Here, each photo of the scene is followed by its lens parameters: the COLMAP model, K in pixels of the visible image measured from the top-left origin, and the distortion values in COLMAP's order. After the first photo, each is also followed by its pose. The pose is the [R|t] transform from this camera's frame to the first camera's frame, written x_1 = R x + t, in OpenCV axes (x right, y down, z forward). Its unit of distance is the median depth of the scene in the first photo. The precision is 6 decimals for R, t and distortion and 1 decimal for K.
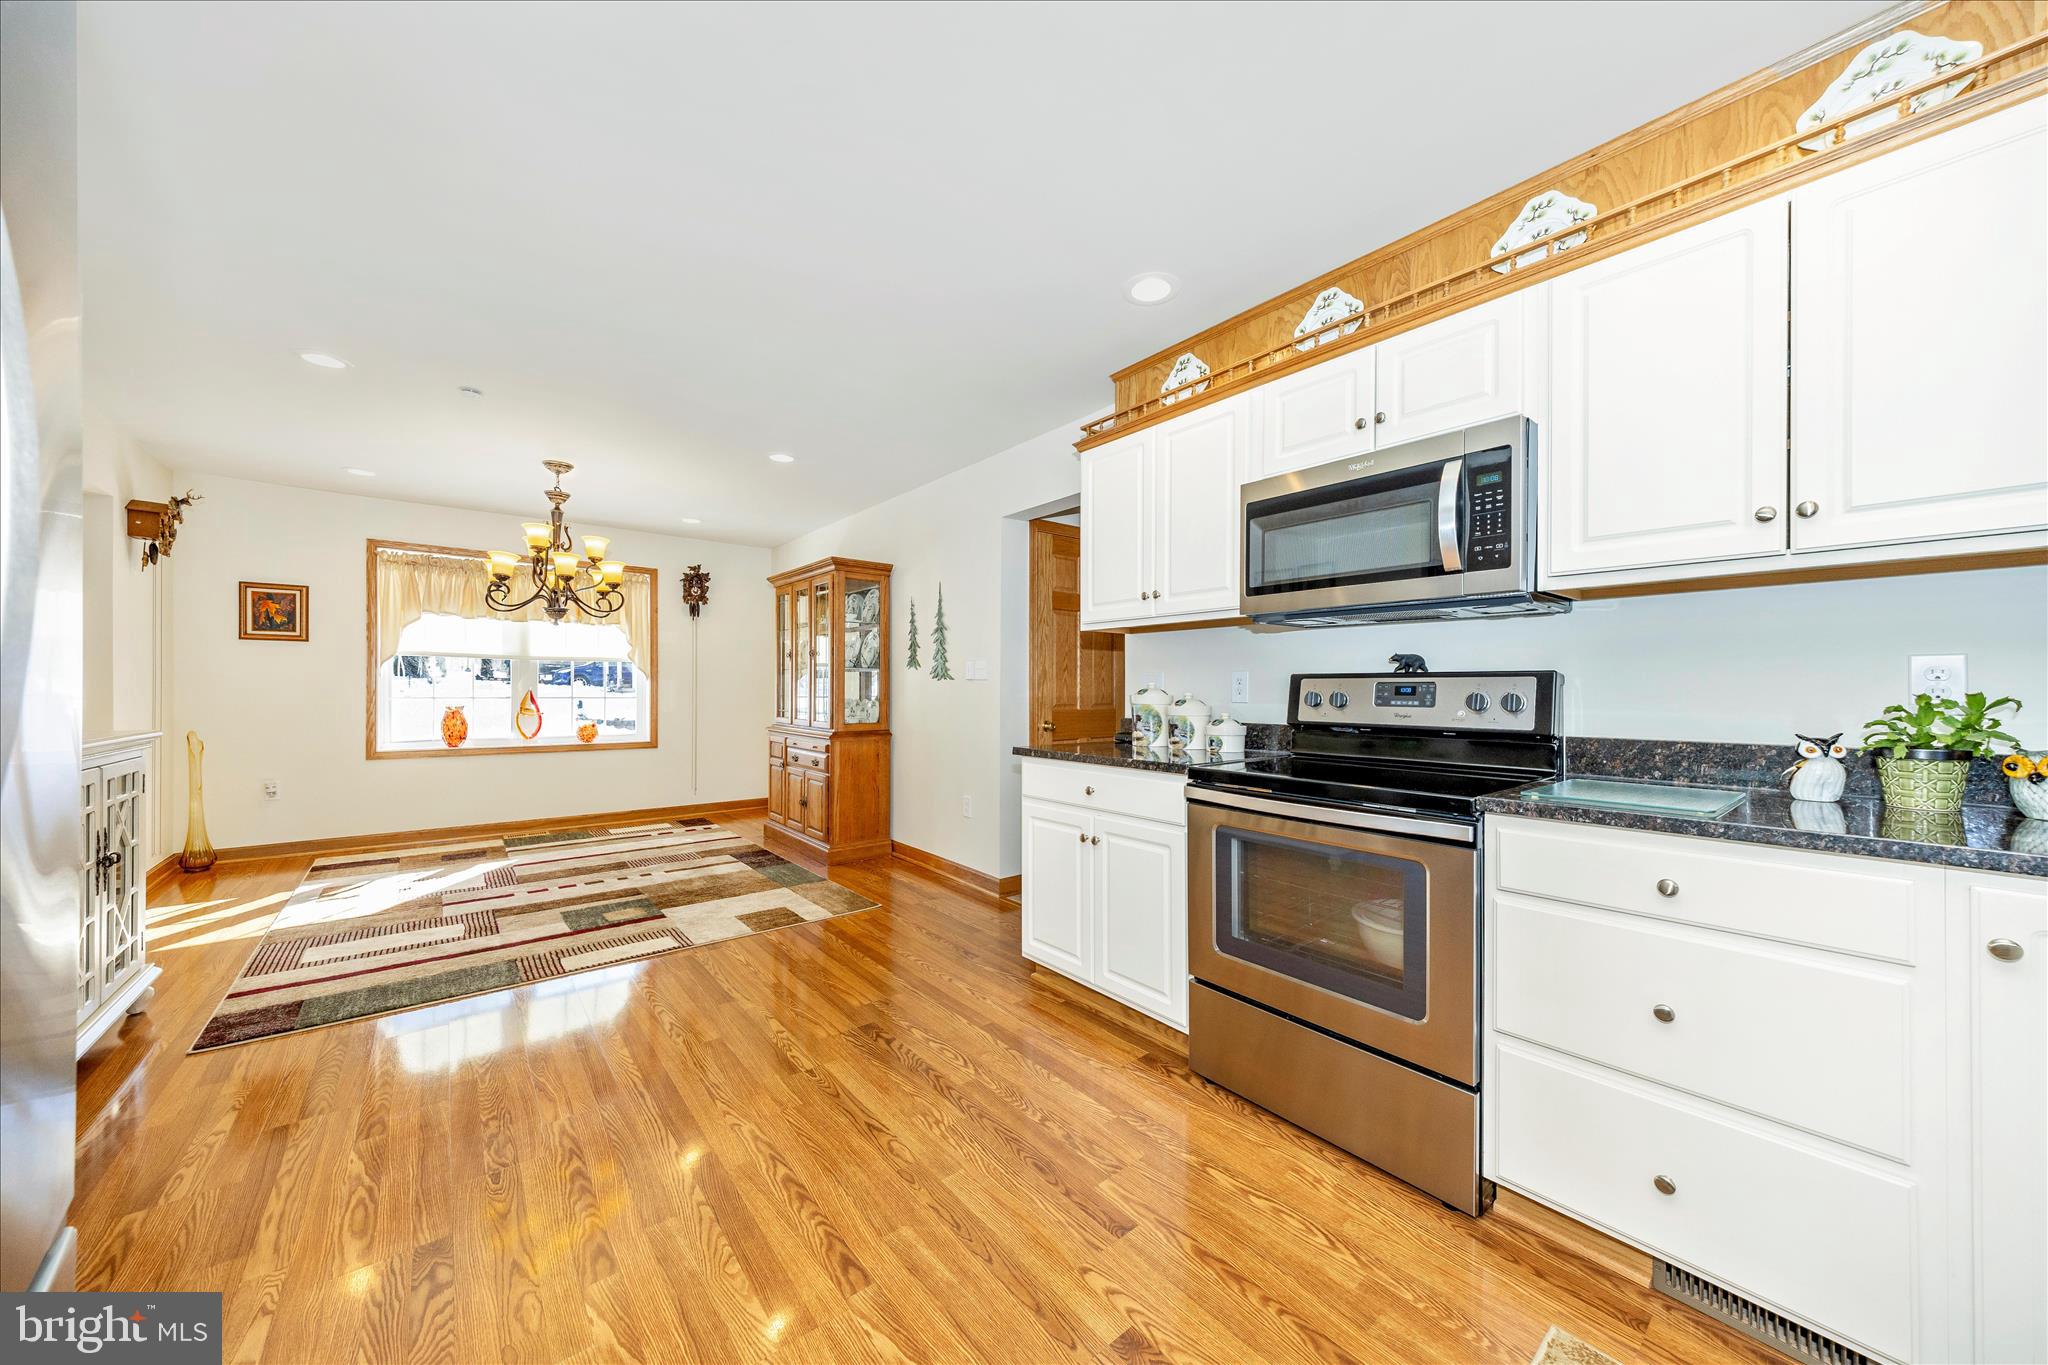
lens RADIAL K [[714.4, 0, 1023.9], [0, 714.4, 692.1], [0, 0, 1]] dist [-0.000149, -0.000207]
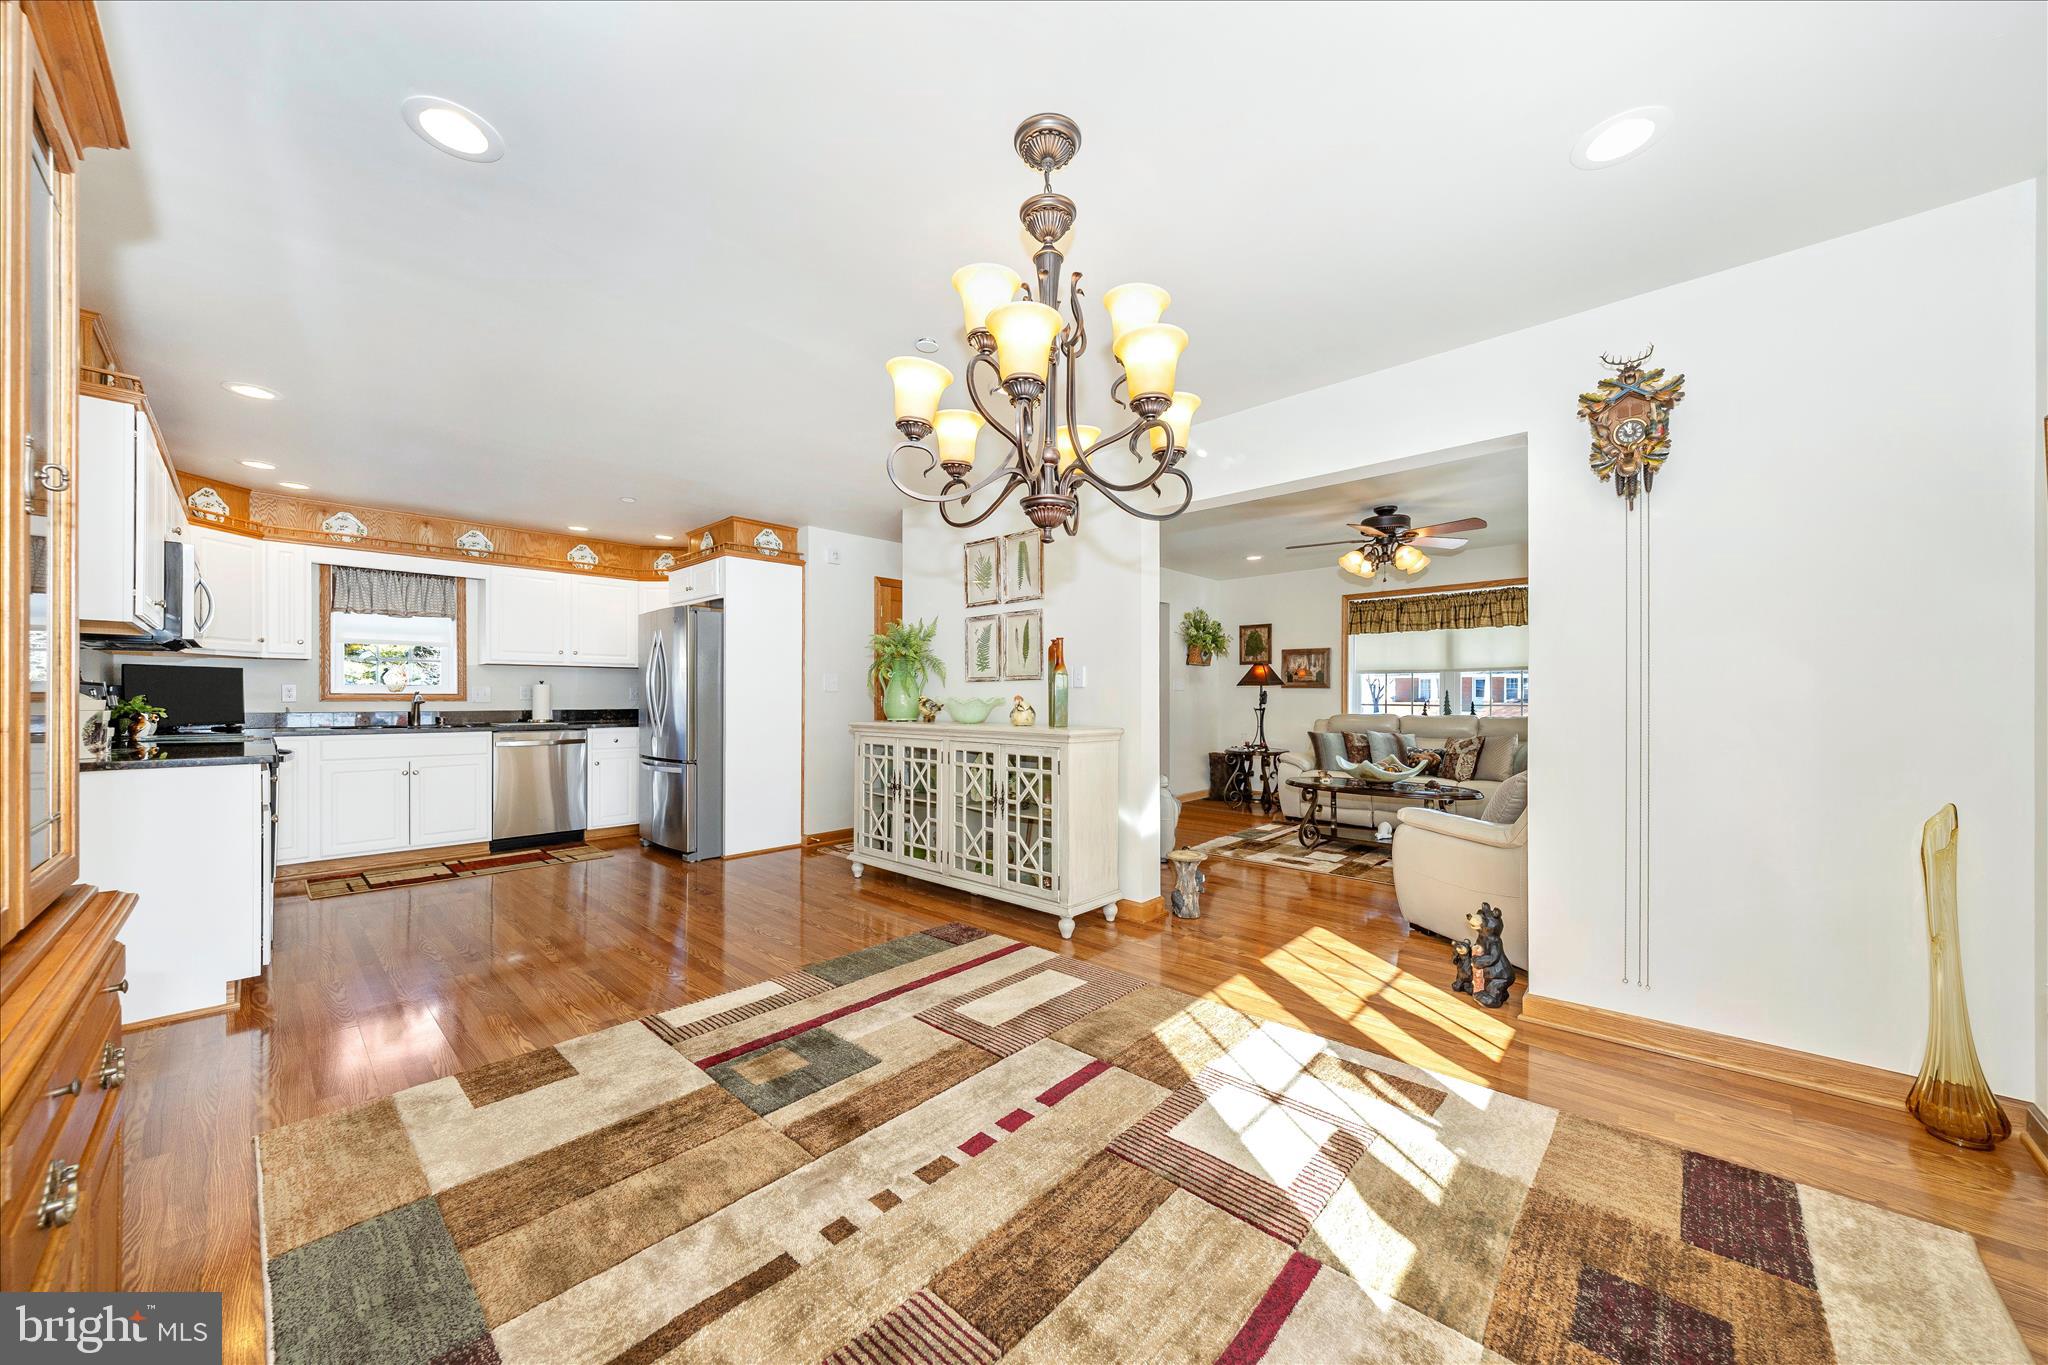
lens RADIAL K [[722.8, 0, 1030.2], [0, 722.8, 686.9], [0, 0, 1]] dist [-0.000647, -0.000298]
pose [[-0.989797, -0.006713, -0.142329, -0.901369], [-0.005352, 0.999936, -0.009945, -0.011489], [0.142386, -0.009082, -0.989770, 2.156643]]
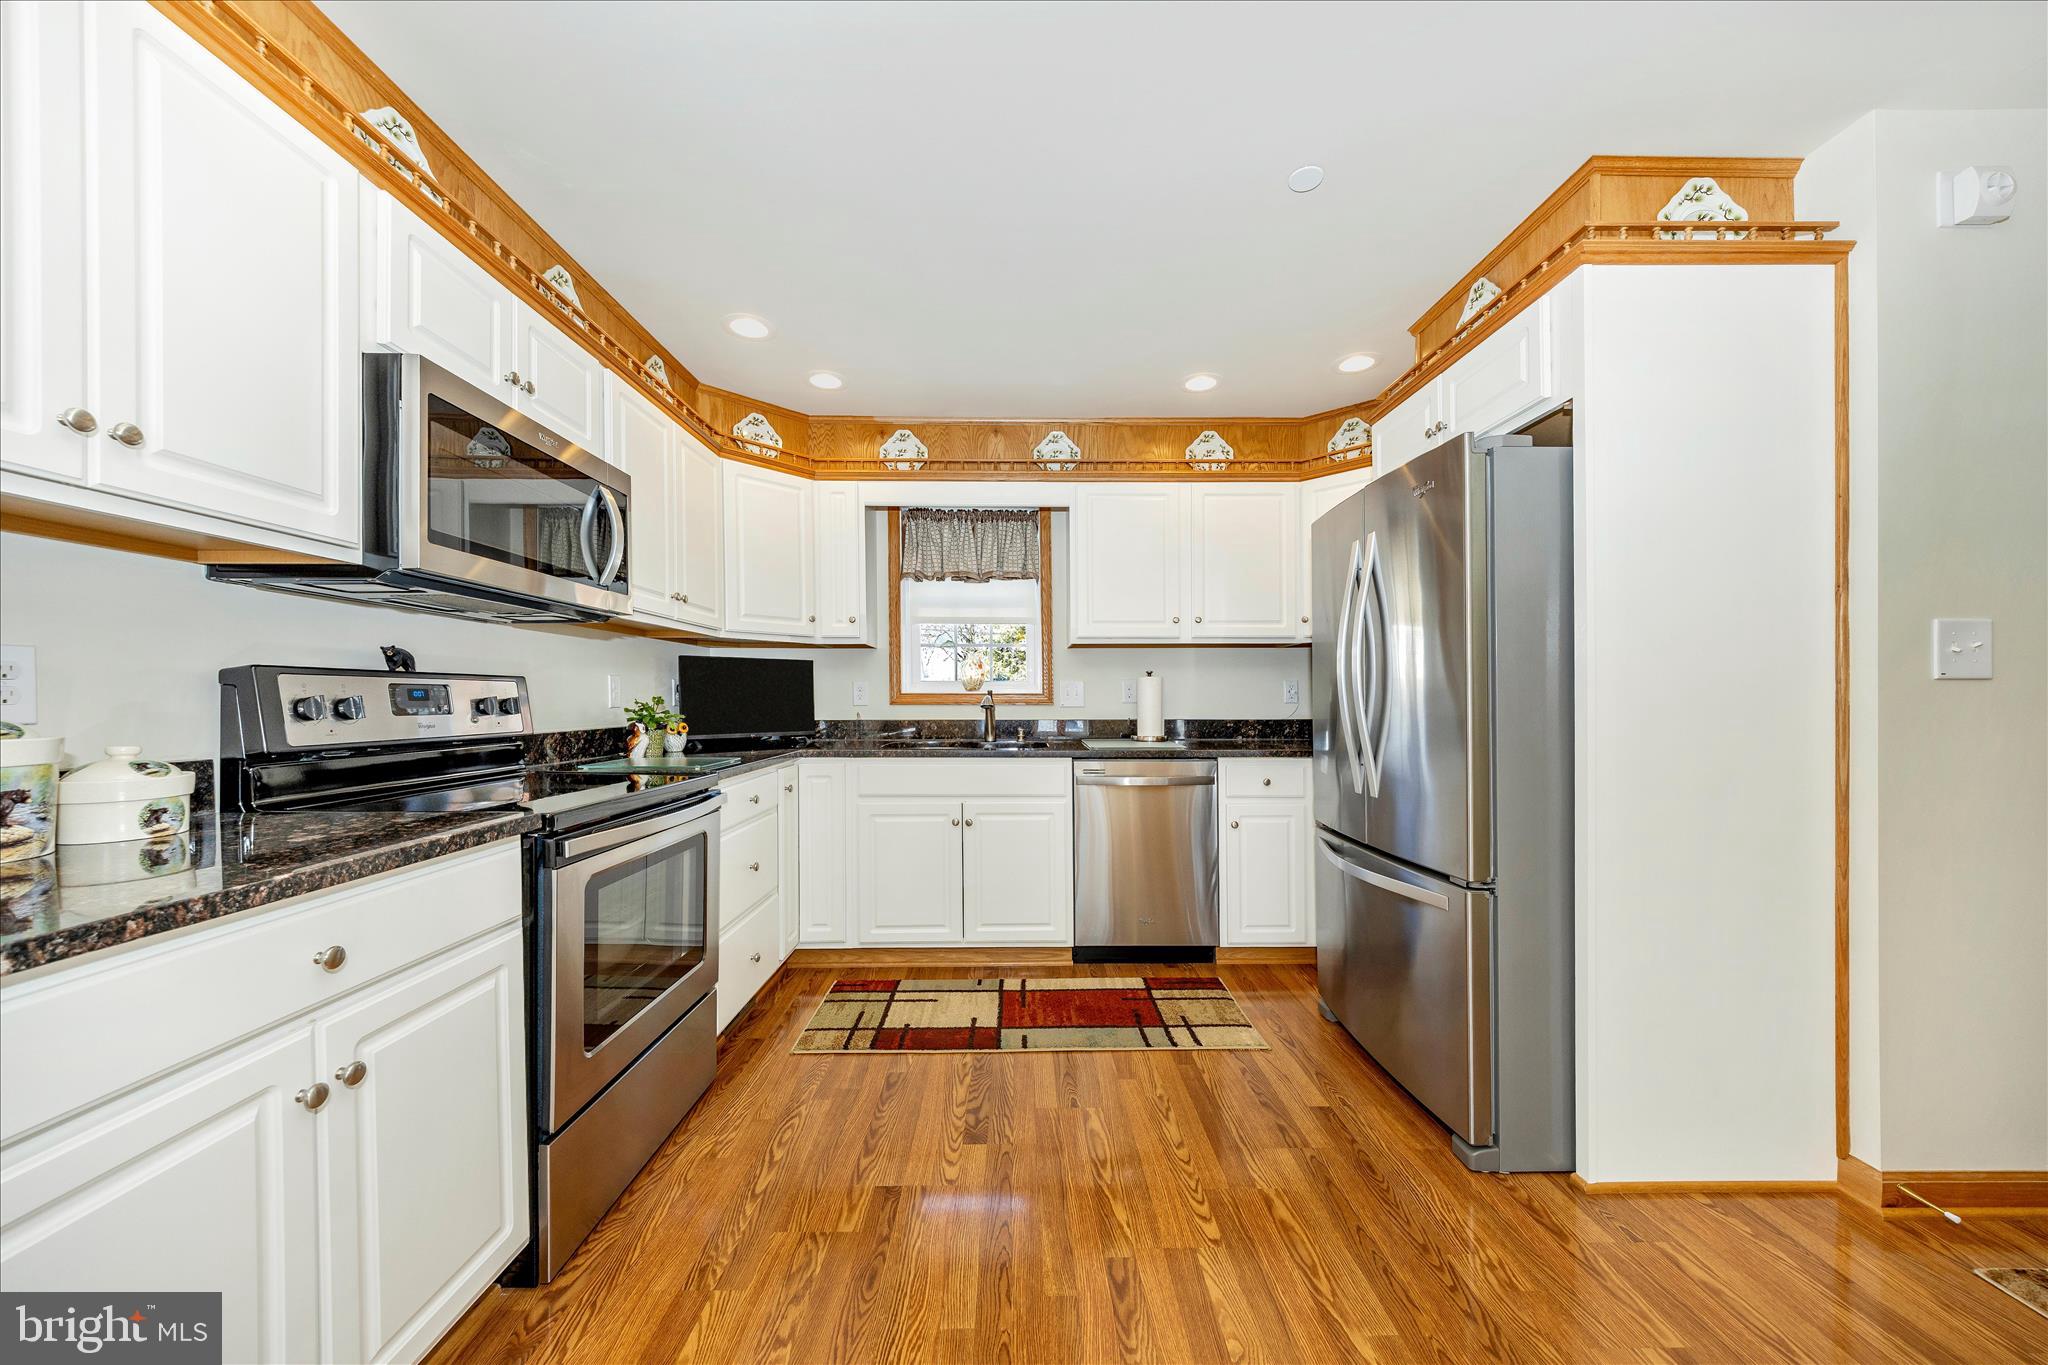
lens RADIAL K [[714.4, 0, 1023.9], [0, 714.4, 692.1], [0, 0, 1]] dist [-0.000149, -0.000207]
pose [[-0.778813, 0.002387, 0.627252, -0.391103], [0.000685, 0.999995, -0.002956, -0.001784], [-0.627256, -0.001872, -0.778811, 0.953398]]
